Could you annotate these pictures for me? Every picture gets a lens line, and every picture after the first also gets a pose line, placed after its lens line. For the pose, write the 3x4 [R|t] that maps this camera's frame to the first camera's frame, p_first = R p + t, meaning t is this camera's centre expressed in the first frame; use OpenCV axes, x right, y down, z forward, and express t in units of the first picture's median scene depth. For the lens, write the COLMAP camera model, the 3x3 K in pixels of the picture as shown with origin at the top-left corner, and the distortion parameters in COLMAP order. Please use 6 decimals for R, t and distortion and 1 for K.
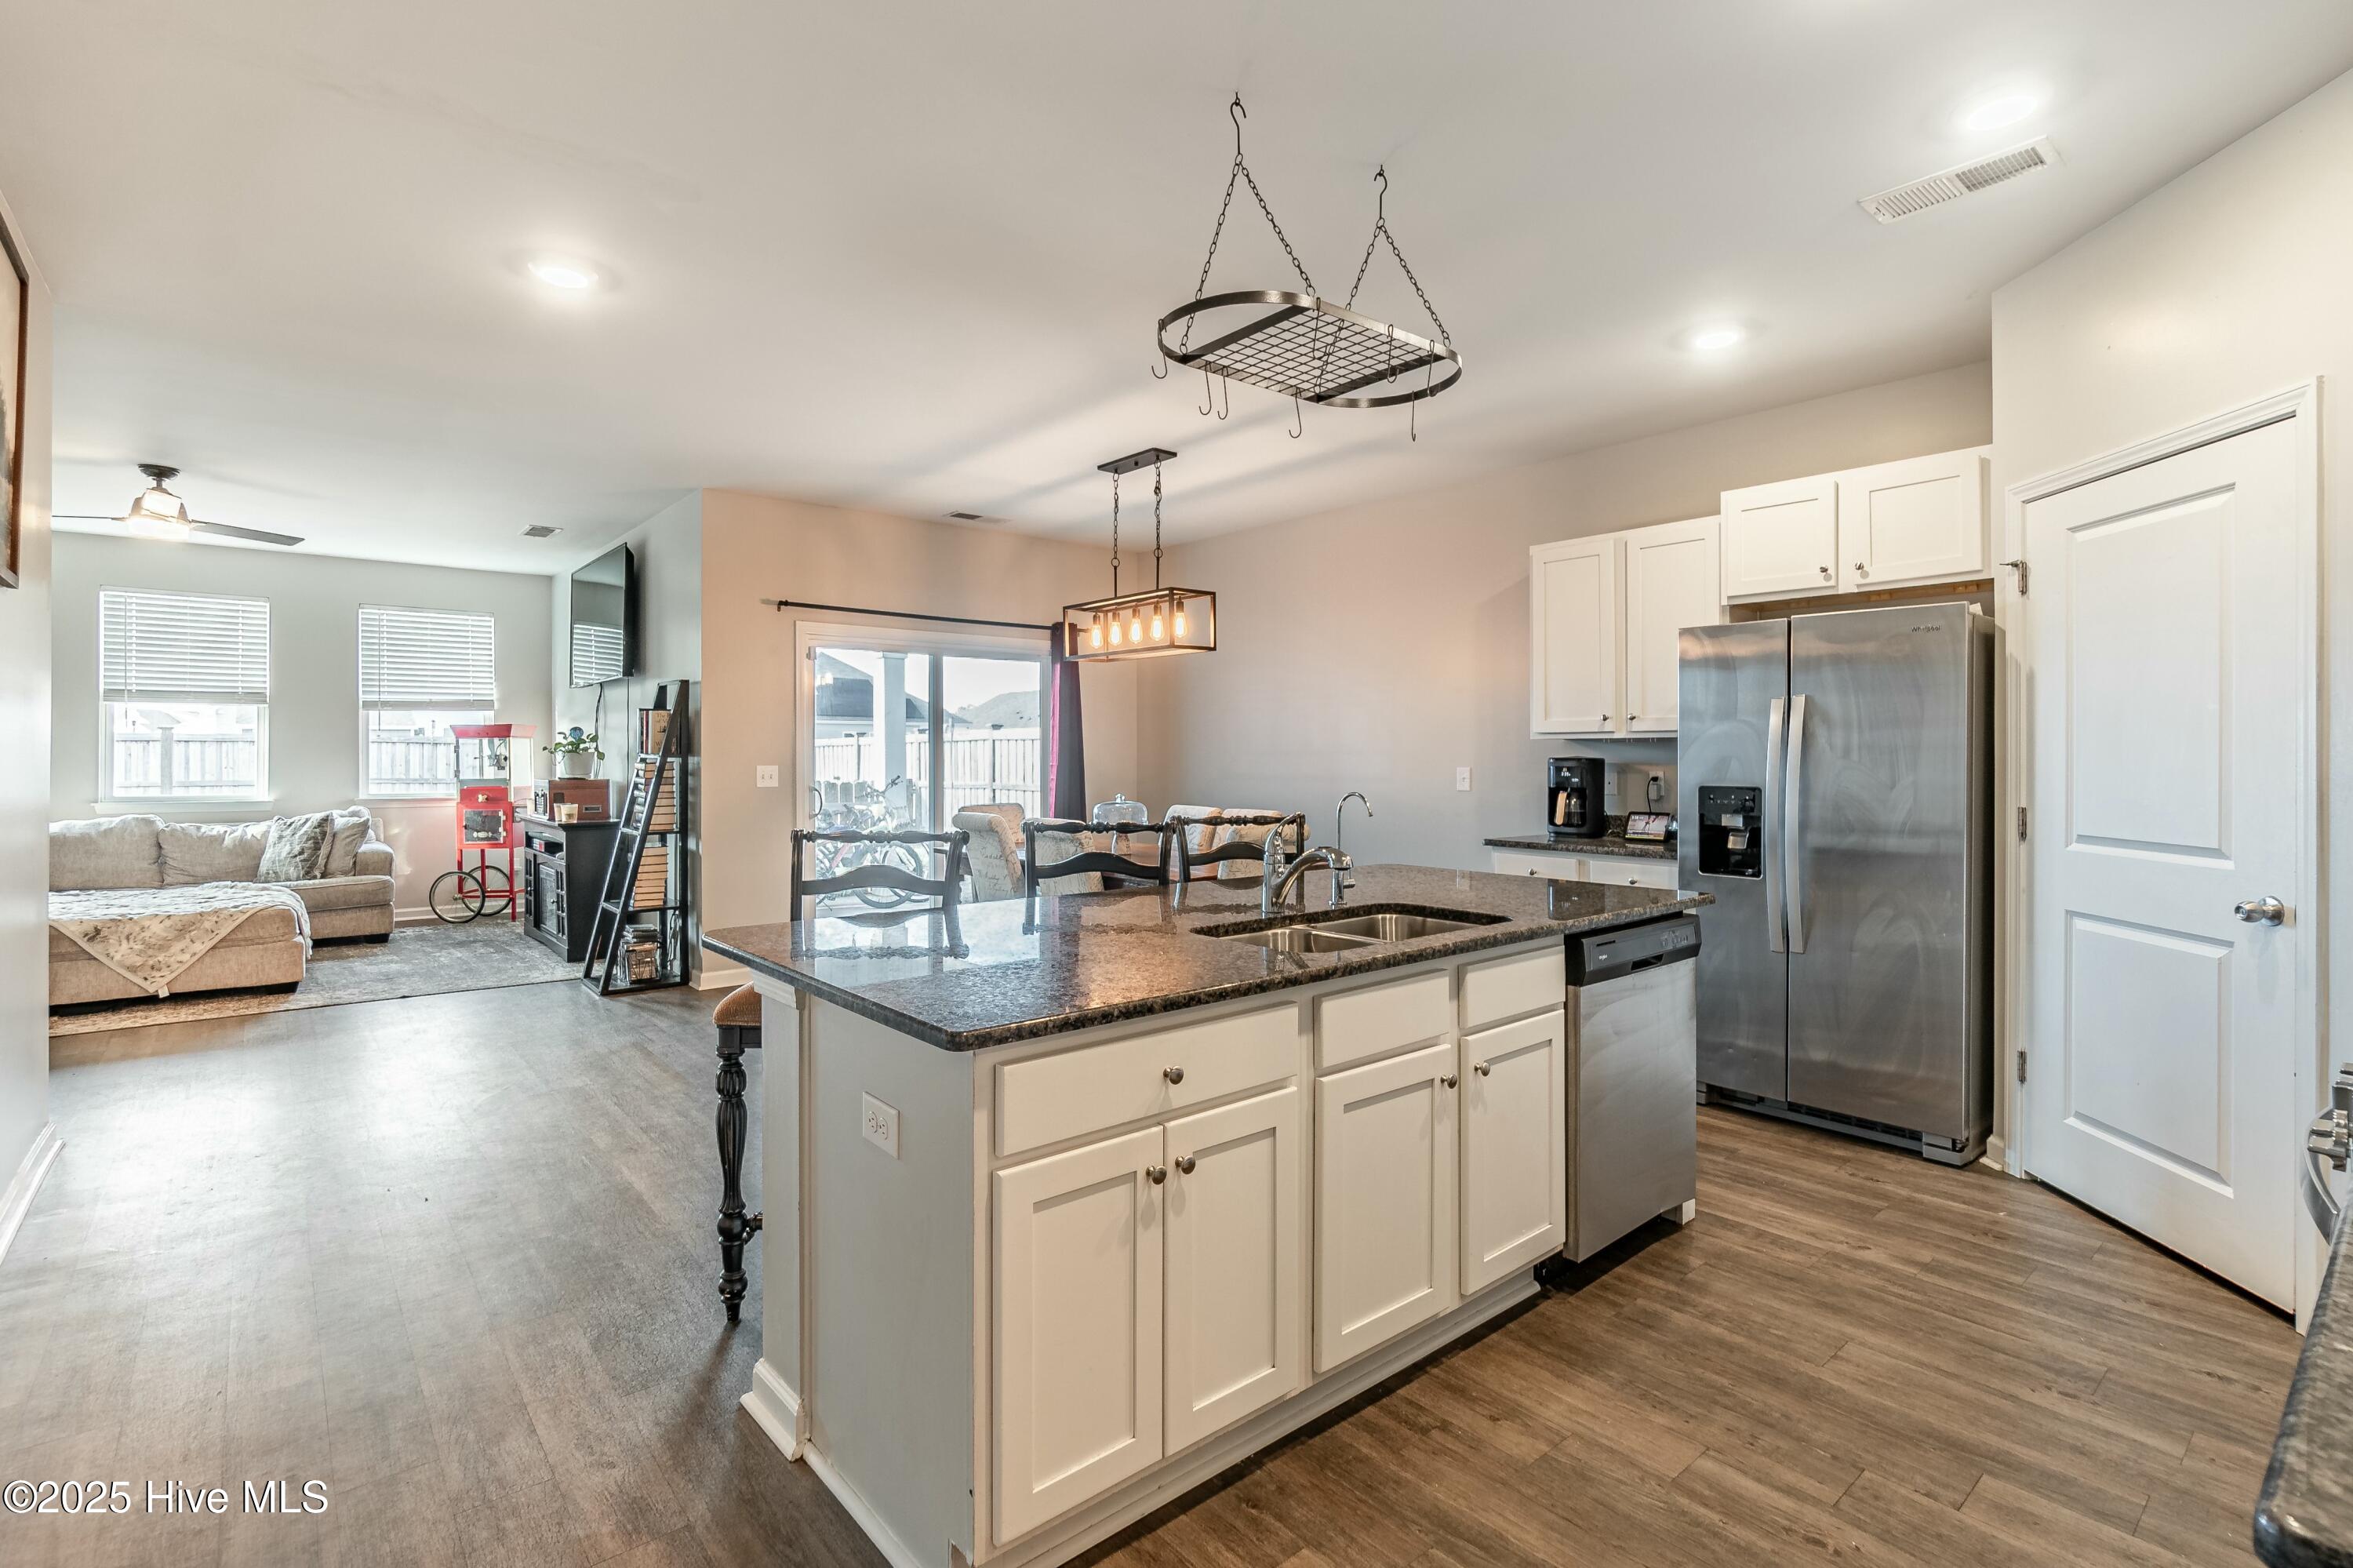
lens RADIAL K [[1113.2, 0, 1160.5], [0, 1113.2, 761.9], [0, 0, 1]] dist [-0.002054, 0.000102]
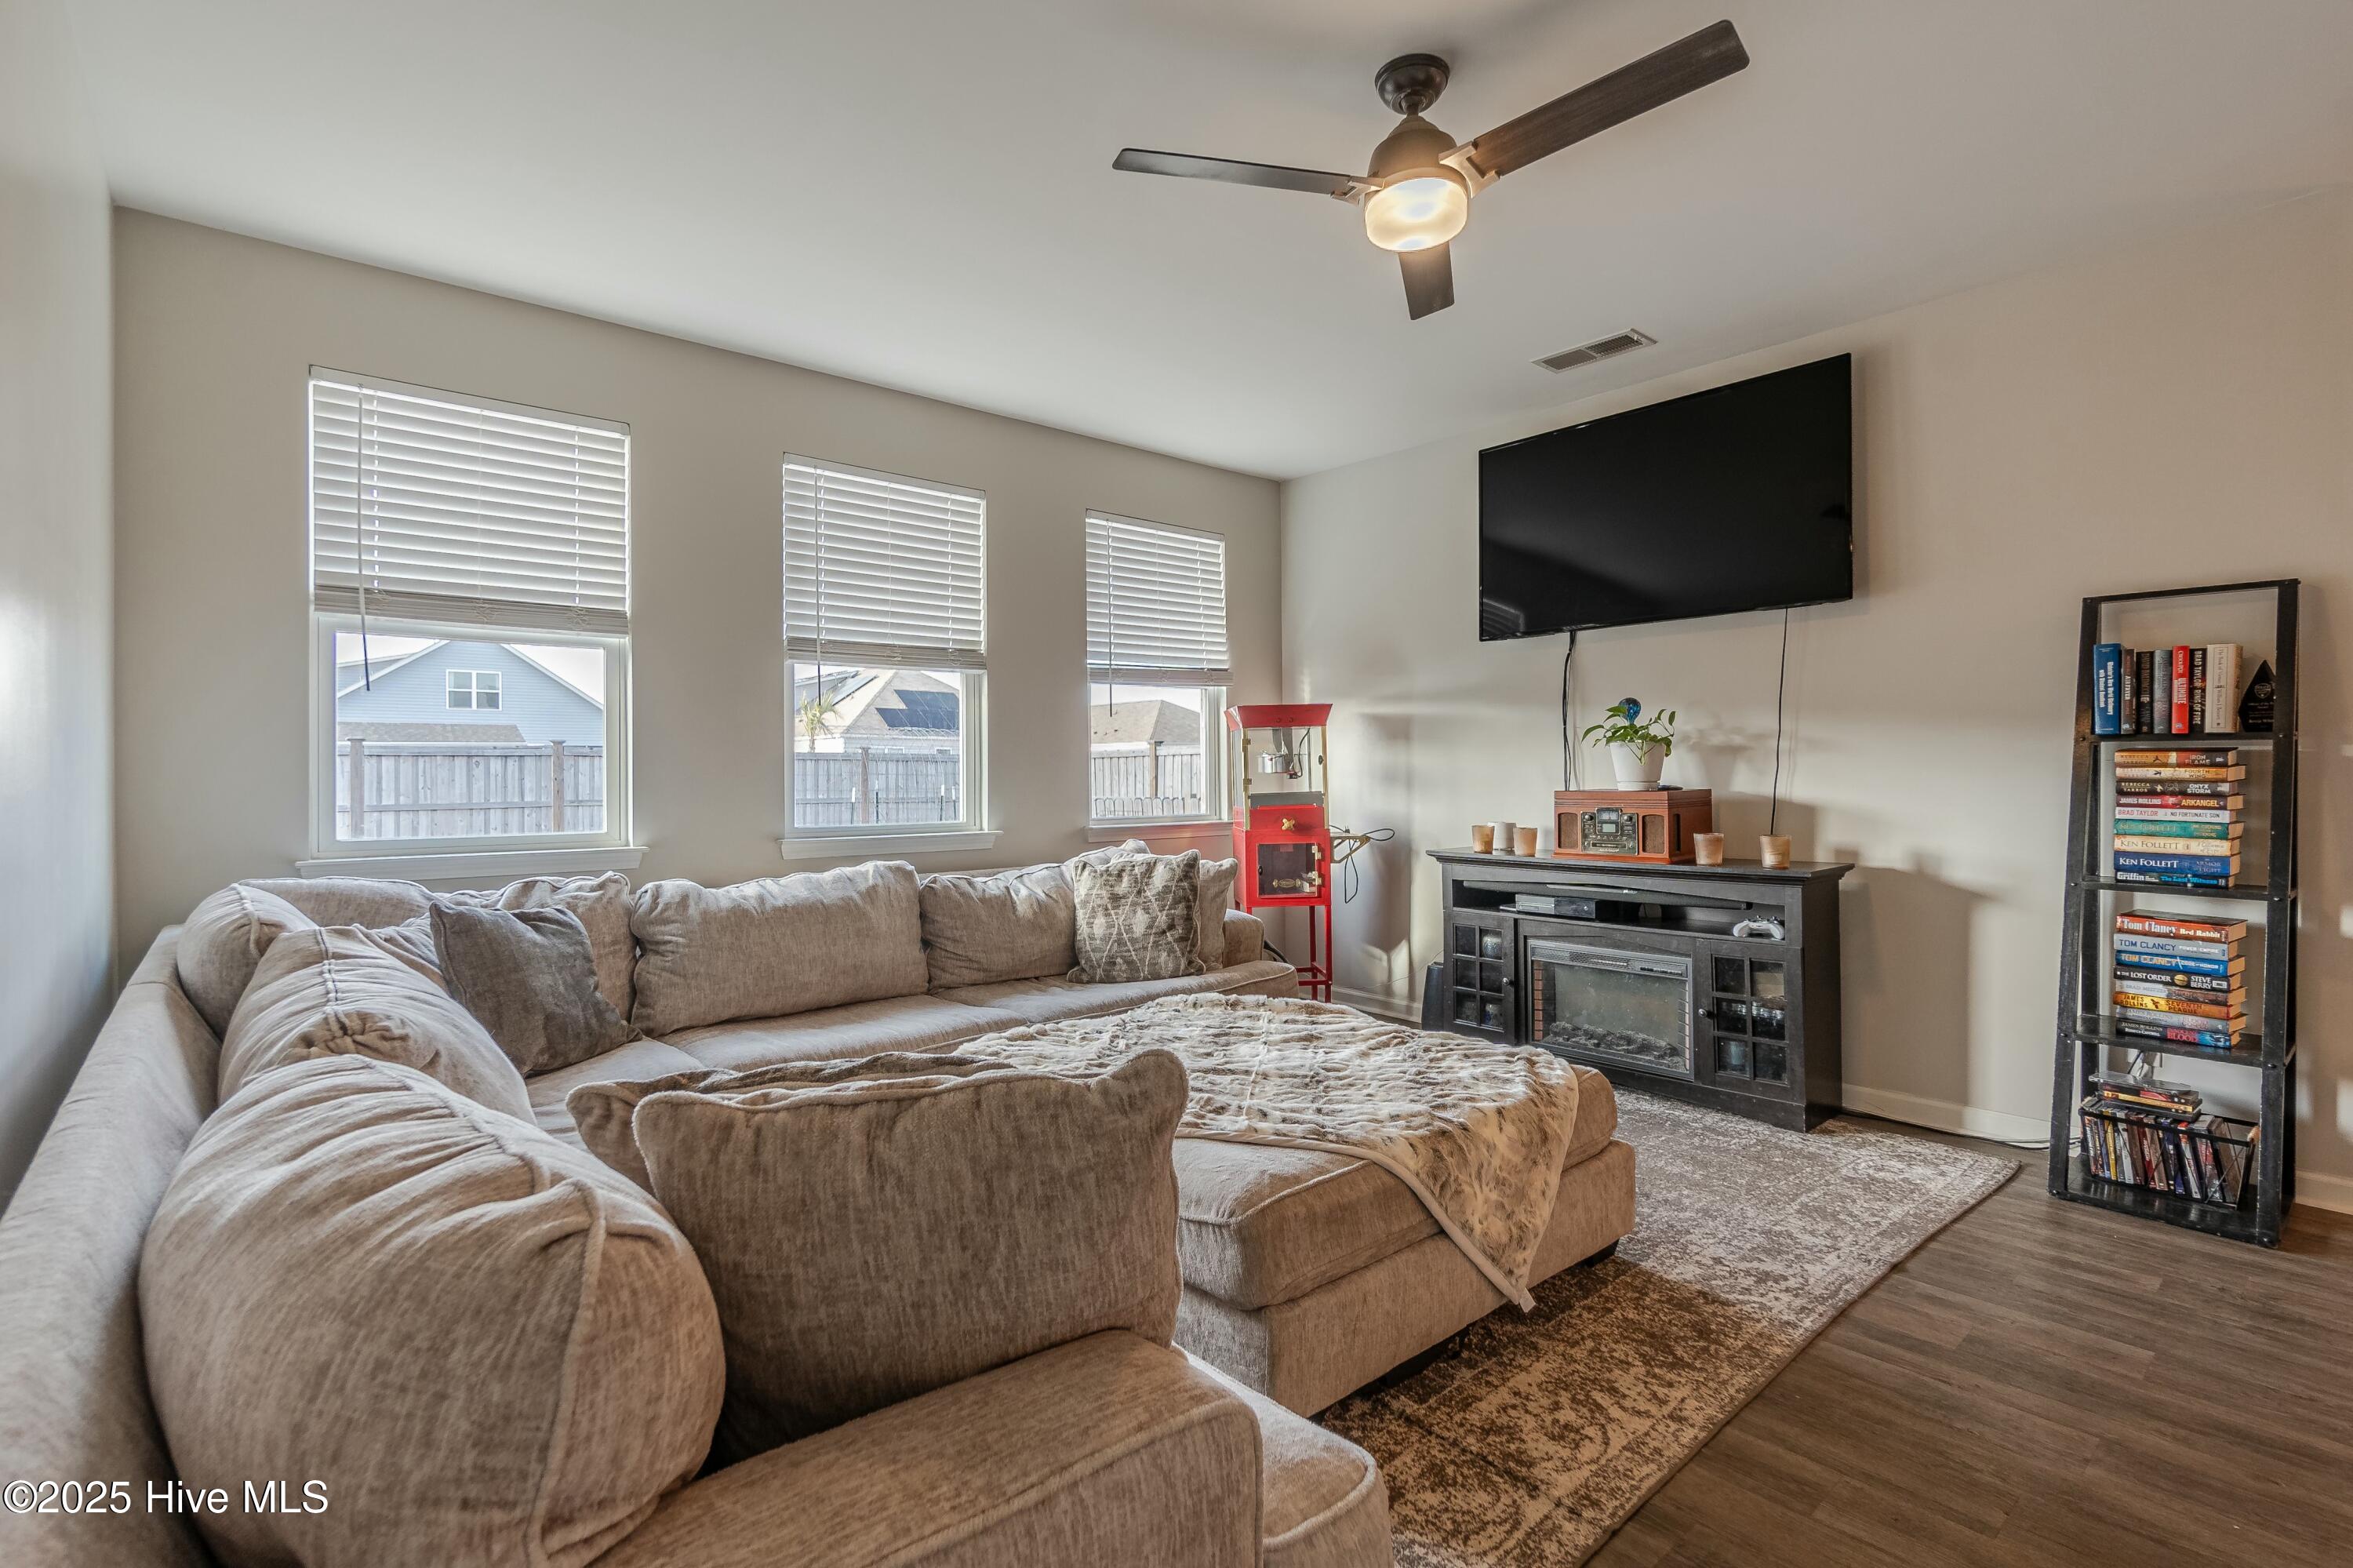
lens RADIAL K [[1113.2, 0, 1177.9], [0, 1113.2, 777.2], [0, 0, 1]] dist [-0.002054, 0.000102]
pose [[0.999786, -0.005847, 0.019845, -0.700980], [0.005940, 0.999972, -0.004621, 0.009133], [-0.019817, 0.004738, 0.999792, 0.397908]]
